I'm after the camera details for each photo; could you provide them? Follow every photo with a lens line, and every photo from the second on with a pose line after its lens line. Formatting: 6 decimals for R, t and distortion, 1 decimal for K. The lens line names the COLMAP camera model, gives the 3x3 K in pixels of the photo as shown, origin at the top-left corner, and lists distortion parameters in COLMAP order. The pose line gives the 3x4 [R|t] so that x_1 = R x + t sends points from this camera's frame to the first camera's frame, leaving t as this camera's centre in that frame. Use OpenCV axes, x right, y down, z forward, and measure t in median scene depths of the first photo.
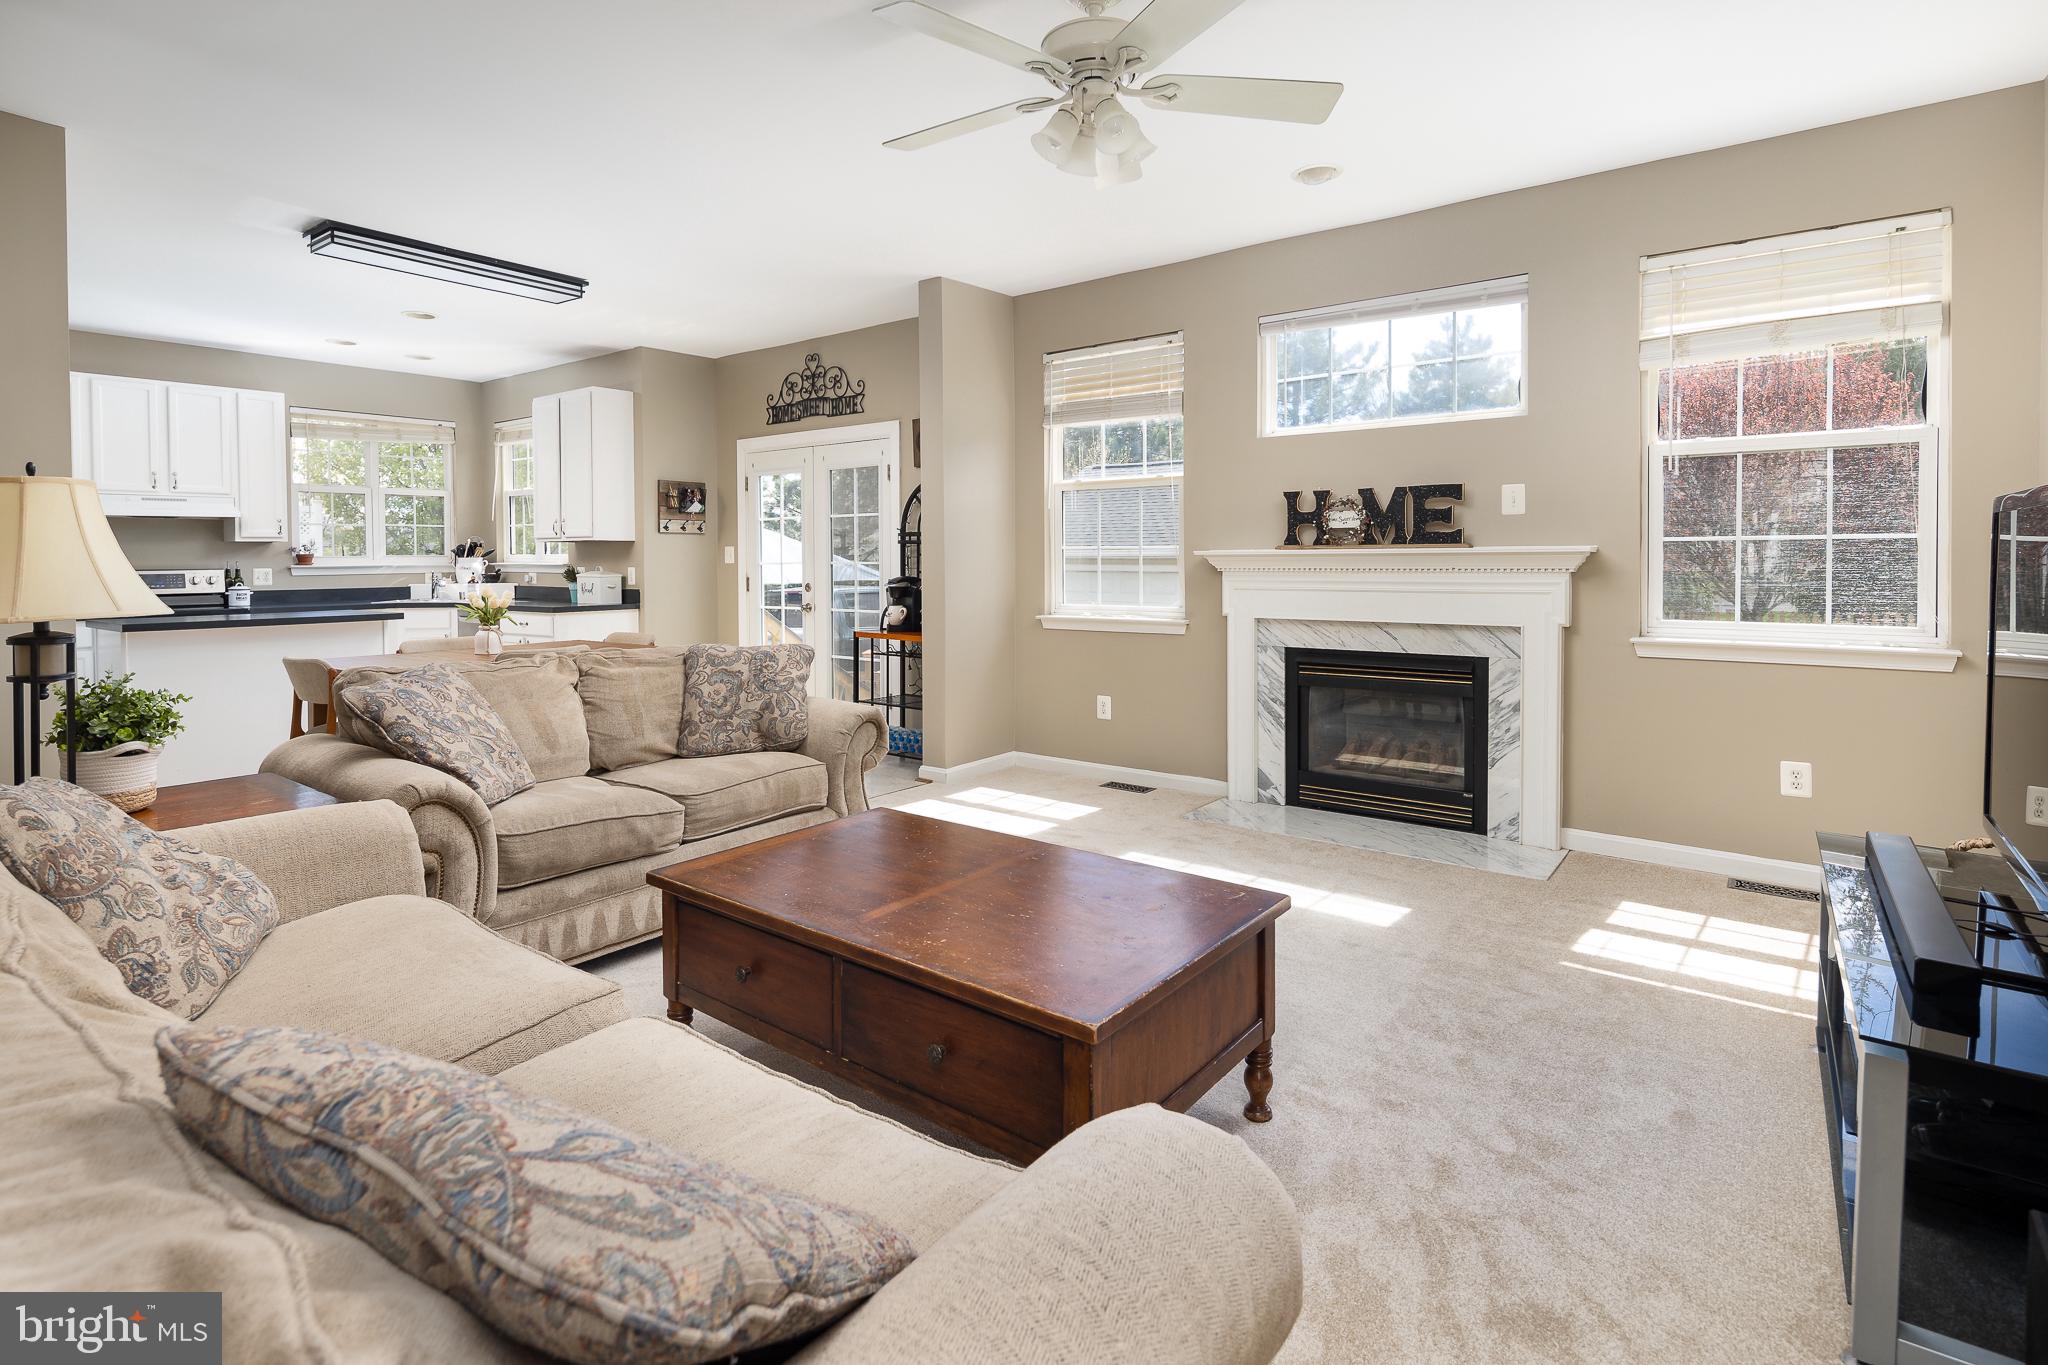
lens RADIAL K [[1005.6, 0, 1038.6], [0, 1005.6, 578.6], [0, 0, 1]] dist [0.005978, -0.003741]
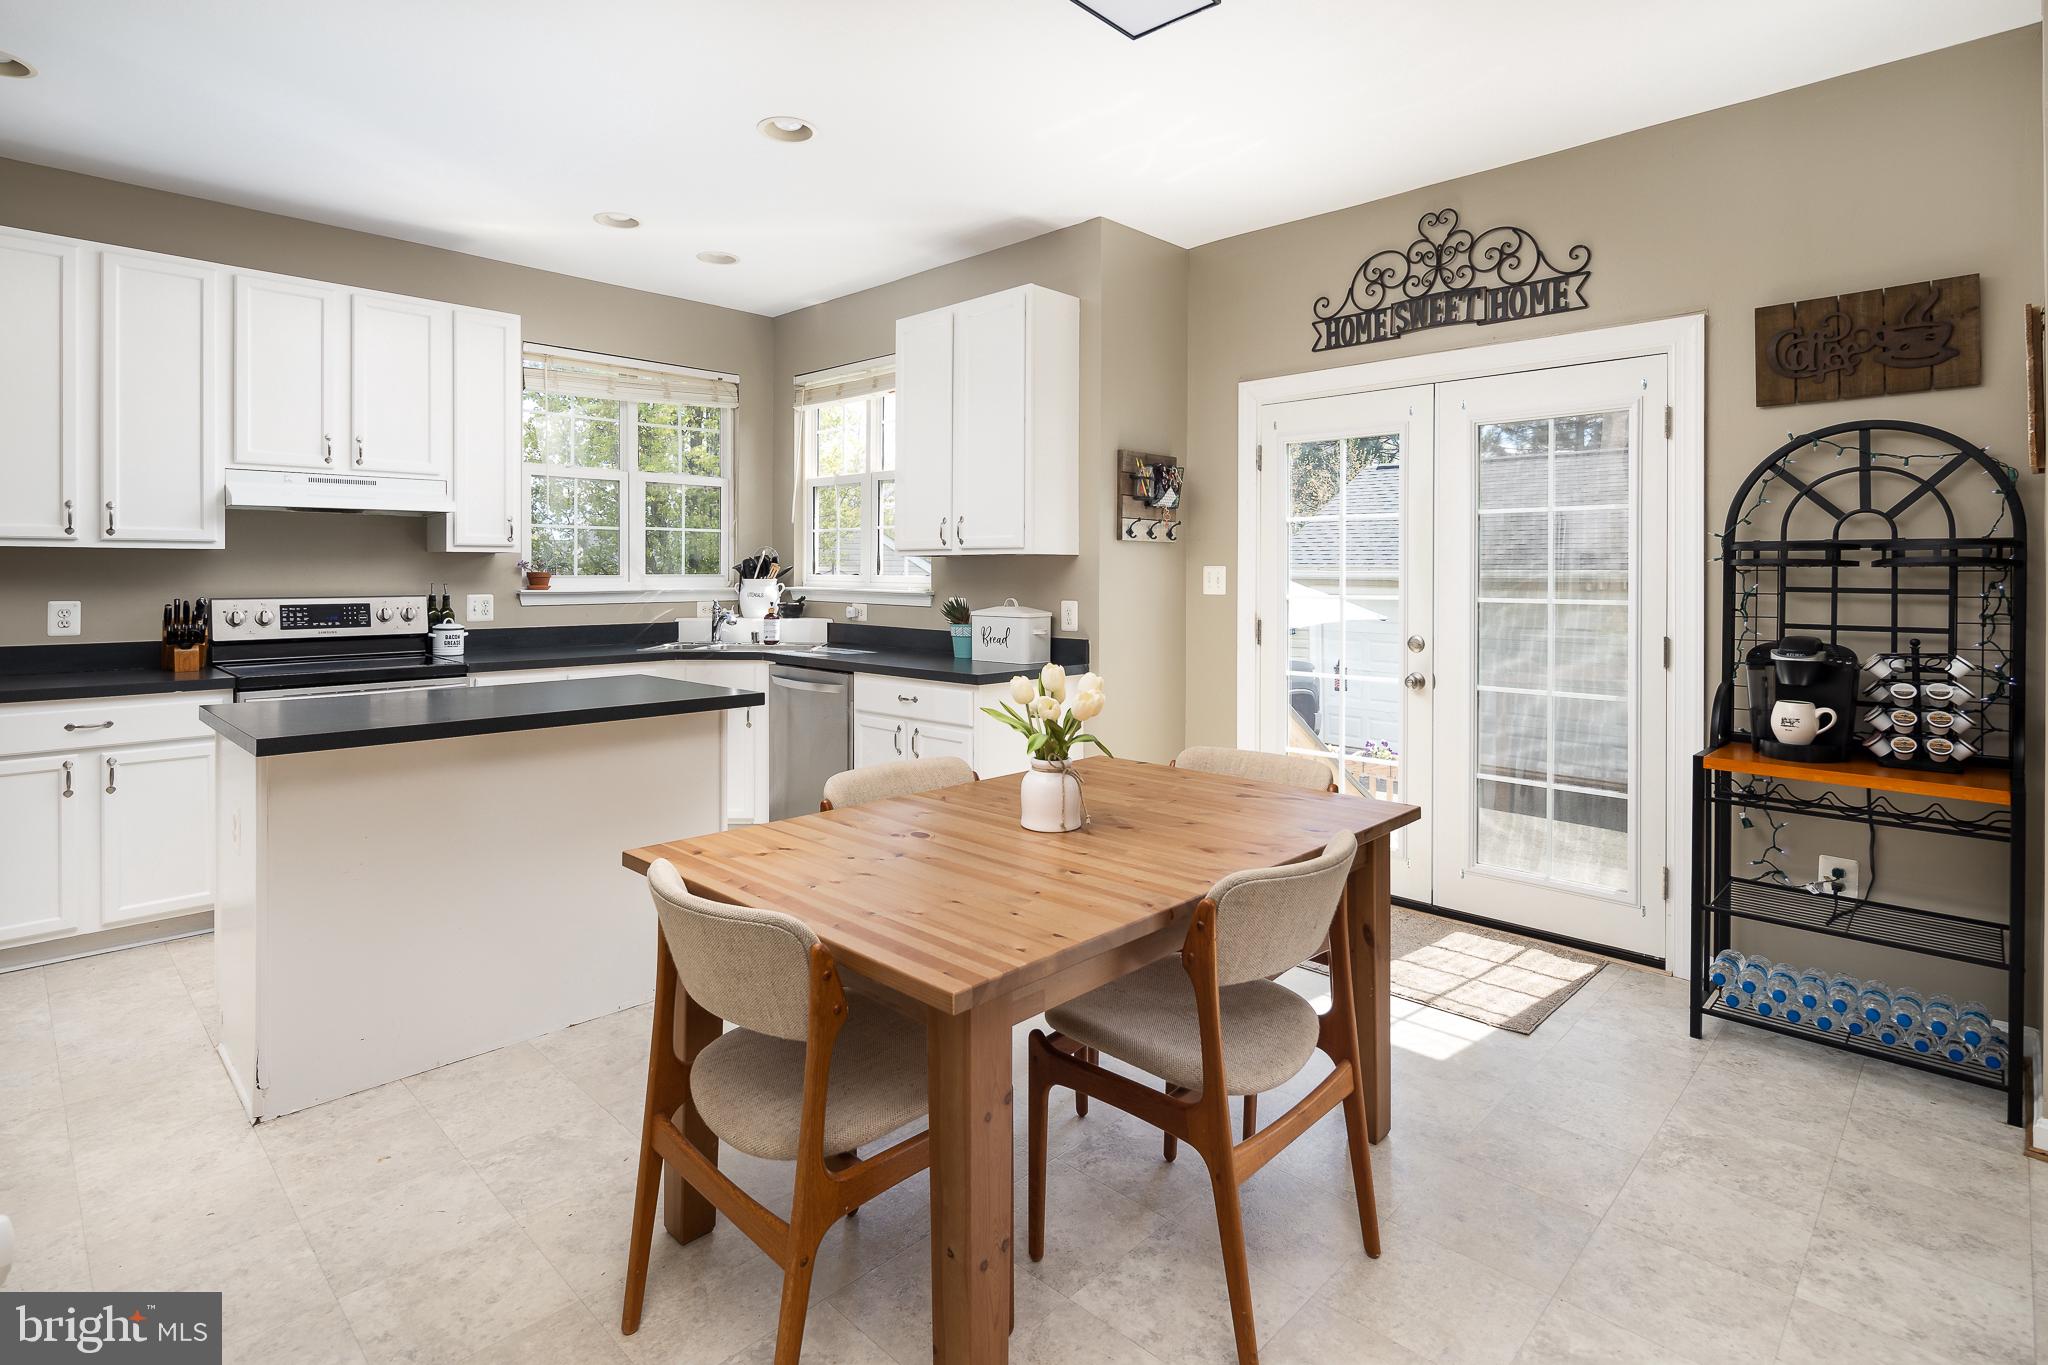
lens RADIAL K [[1005.6, 0, 1006.4], [0, 1005.6, 576.5], [0, 0, 1]] dist [0.005978, -0.003741]
pose [[0.992112, 0.009775, -0.124976, -0.366887], [-0.012147, 0.999760, -0.018230, -0.013993], [0.124768, 0.019604, 0.991992, 0.417838]]
